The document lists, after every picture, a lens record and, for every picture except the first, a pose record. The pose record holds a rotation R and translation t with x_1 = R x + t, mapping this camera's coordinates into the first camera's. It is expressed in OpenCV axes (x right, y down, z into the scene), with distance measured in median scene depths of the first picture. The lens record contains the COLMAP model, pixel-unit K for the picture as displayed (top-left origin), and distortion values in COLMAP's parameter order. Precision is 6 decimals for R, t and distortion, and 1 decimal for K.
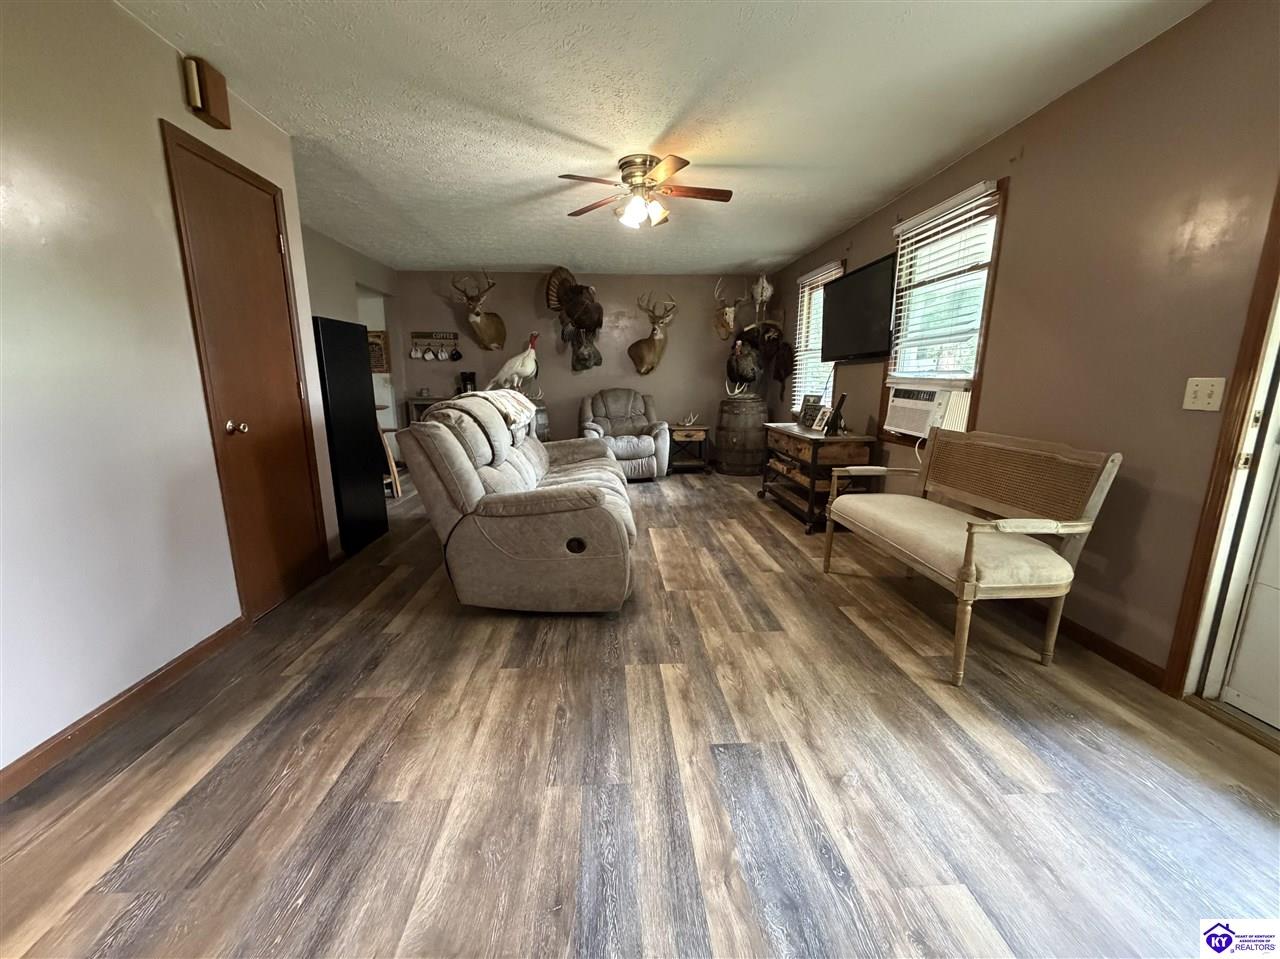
lens RADIAL K [[509.1, 0, 635.7], [0, 509.1, 476.8], [0, 0, 1]] dist [-0.000883, -0.000065]
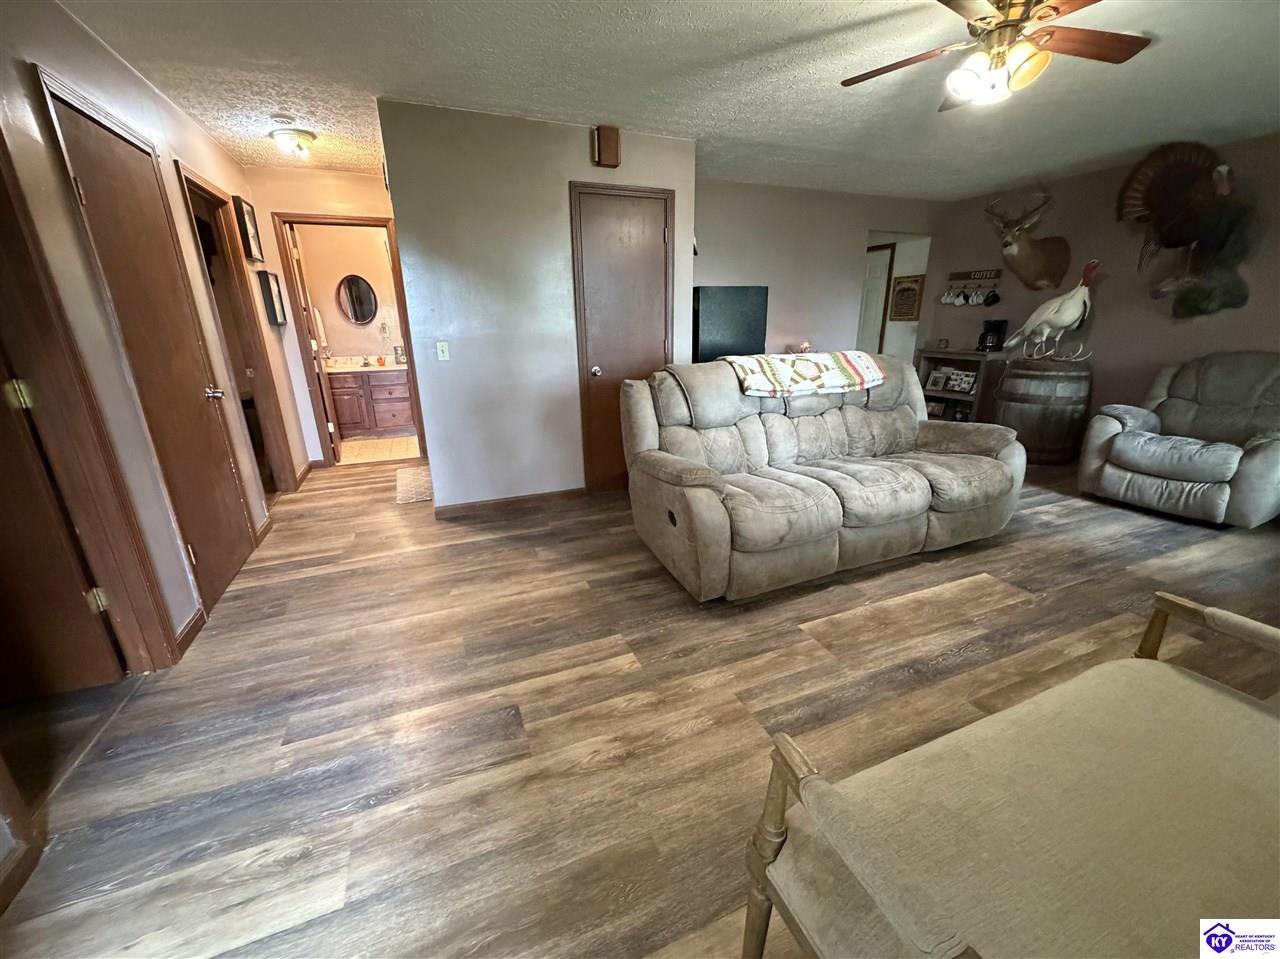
lens RADIAL K [[509.1, 0, 635.7], [0, 509.1, 476.8], [0, 0, 1]] dist [-0.000883, -0.000065]
pose [[0.335145, 0.277294, -0.900436, 0.704167], [-0.167686, 0.958005, 0.232609, -0.158054], [0.927124, 0.073033, 0.367569, 0.516555]]
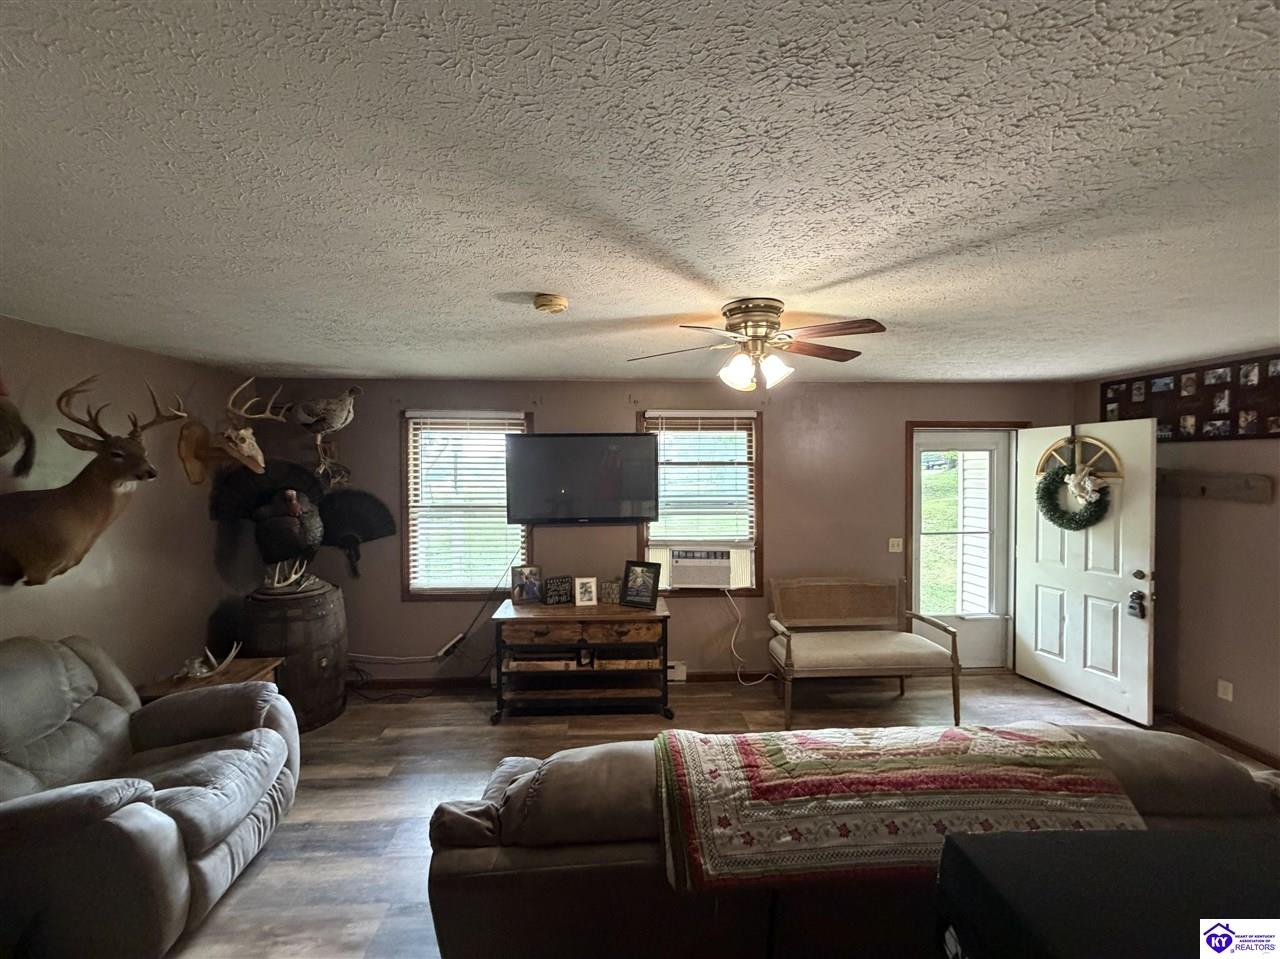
lens RADIAL K [[509.1, 0, 635.7], [0, 509.1, 476.8], [0, 0, 1]] dist [-0.000883, -0.000065]
pose [[0.015025, -0.016409, 0.999752, -0.900976], [0.194754, 0.980764, 0.013170, -0.531016], [-0.980737, 0.194508, 0.017932, 1.501425]]
